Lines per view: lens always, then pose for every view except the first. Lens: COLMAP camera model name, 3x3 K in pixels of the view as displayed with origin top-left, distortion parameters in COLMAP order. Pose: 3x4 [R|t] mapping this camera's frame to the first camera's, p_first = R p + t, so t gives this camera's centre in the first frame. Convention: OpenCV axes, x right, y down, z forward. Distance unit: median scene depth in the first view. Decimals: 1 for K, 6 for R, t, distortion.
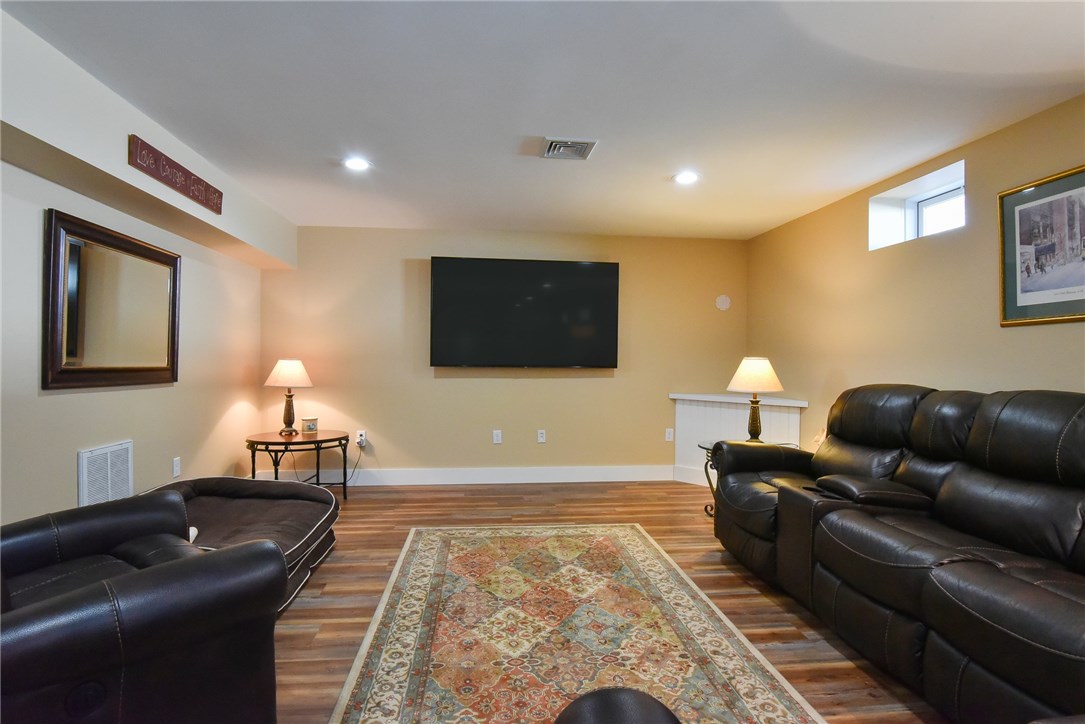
lens RADIAL K [[580.1, 0, 537.8], [0, 580.1, 363.3], [0, 0, 1]] dist [-0.007538, -0.002612]
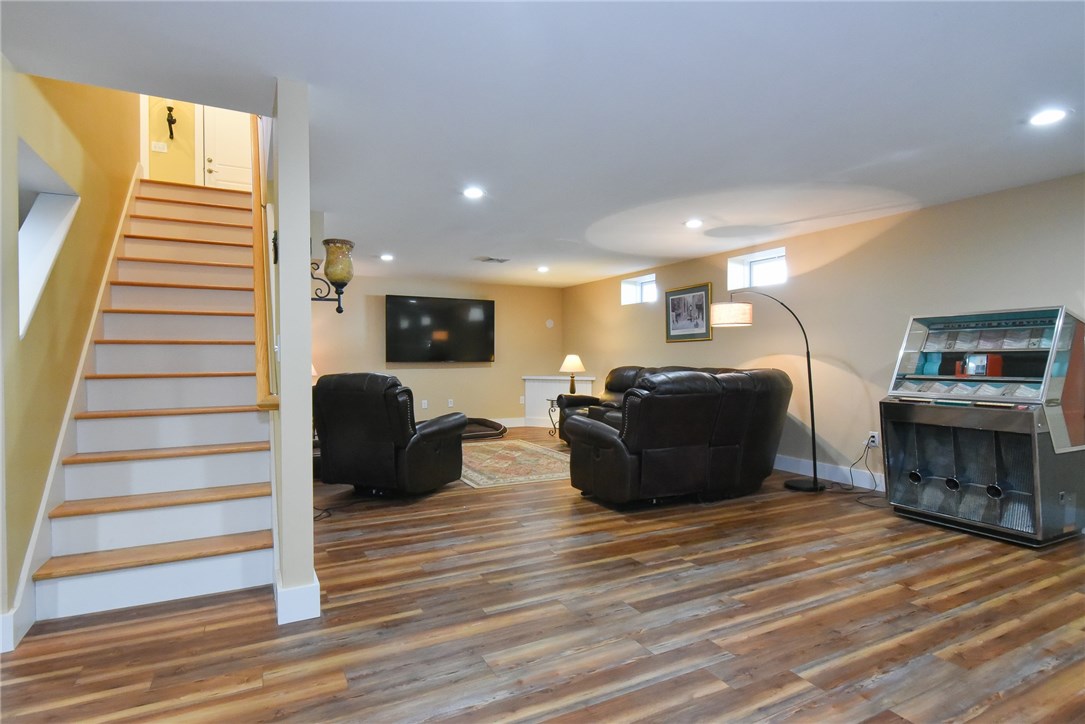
lens RADIAL K [[569.0, 0, 543.3], [0, 569.0, 358.9], [0, 0, 1]] dist [-0.000827, 0.000125]
pose [[0.933859, -0.008079, 0.357551, -0.483338], [0.009364, 0.999954, -0.001862, 0.006526], [-0.357519, 0.005087, 0.933892, -0.921516]]
